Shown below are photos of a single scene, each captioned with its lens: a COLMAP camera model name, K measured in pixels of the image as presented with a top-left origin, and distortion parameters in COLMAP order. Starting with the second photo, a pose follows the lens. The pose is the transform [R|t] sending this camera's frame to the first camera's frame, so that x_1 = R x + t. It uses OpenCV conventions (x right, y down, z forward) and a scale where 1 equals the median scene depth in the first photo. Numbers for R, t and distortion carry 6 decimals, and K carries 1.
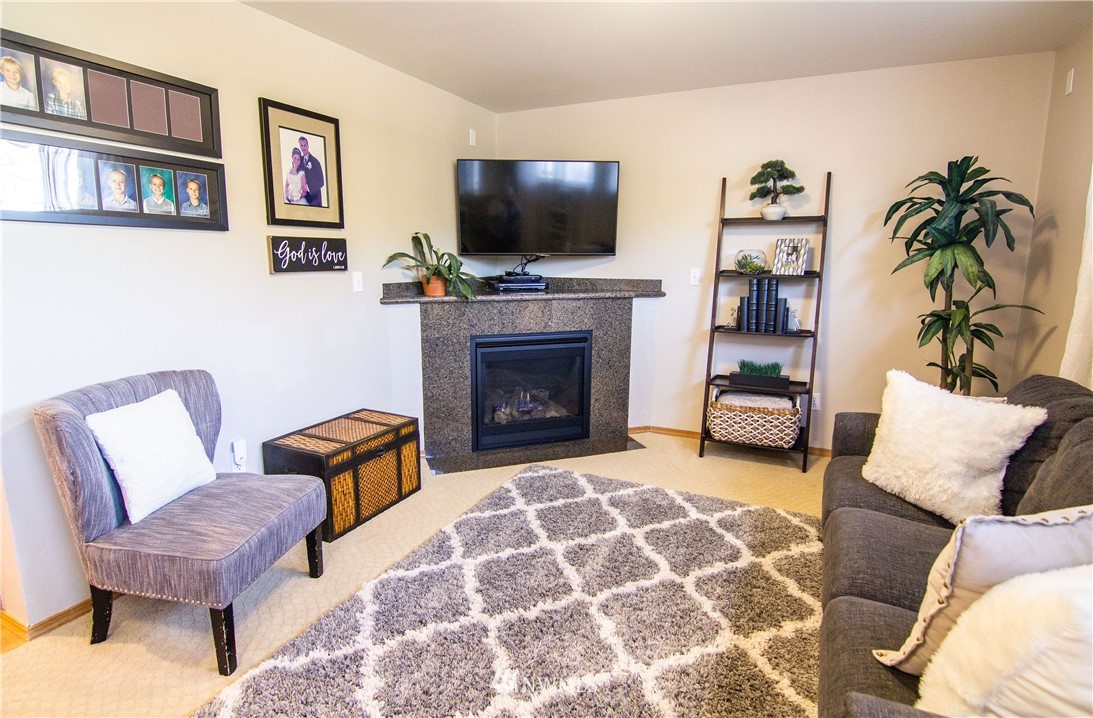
lens RADIAL K [[566.6, 0, 546.7], [0, 566.6, 356.7], [0, 0, 1]] dist [-0.005990, -0.005174]
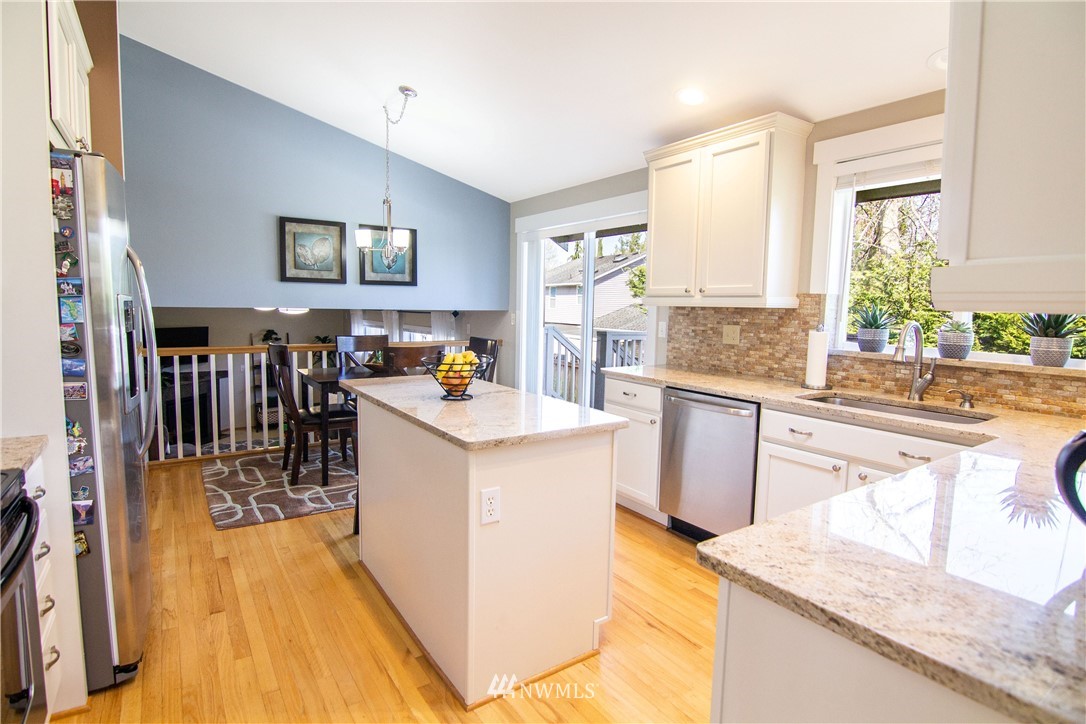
lens RADIAL K [[548.9, 0, 546.2], [0, 548.9, 360.0], [0, 0, 1]] dist [-0.018915, -0.000347]
pose [[0.493387, -0.081300, 0.866002, -1.731084], [0.129078, 0.991442, 0.019537, -0.063068], [-0.860179, 0.102143, 0.499658, -2.096537]]
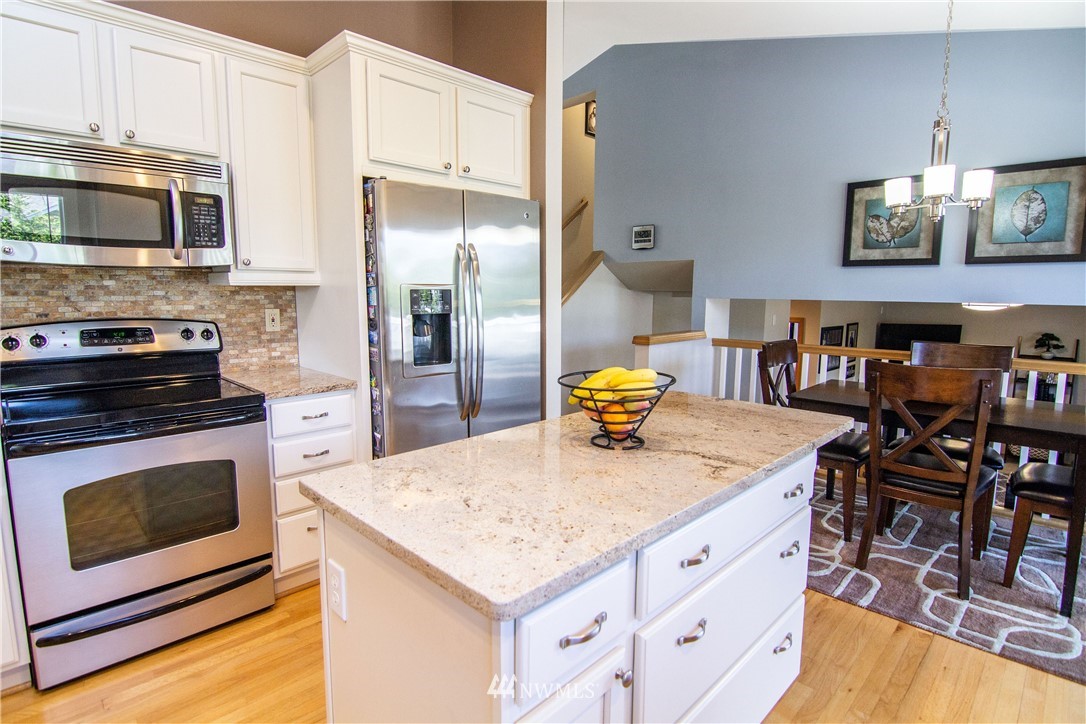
lens RADIAL K [[548.9, 0, 542.8], [0, 548.9, 358.3], [0, 0, 1]] dist [-0.018915, -0.000347]
pose [[0.946071, 0.042441, -0.321167, -0.996084], [-0.057314, 0.997671, -0.036994, -0.061800], [0.318849, 0.053406, 0.946300, -2.057957]]
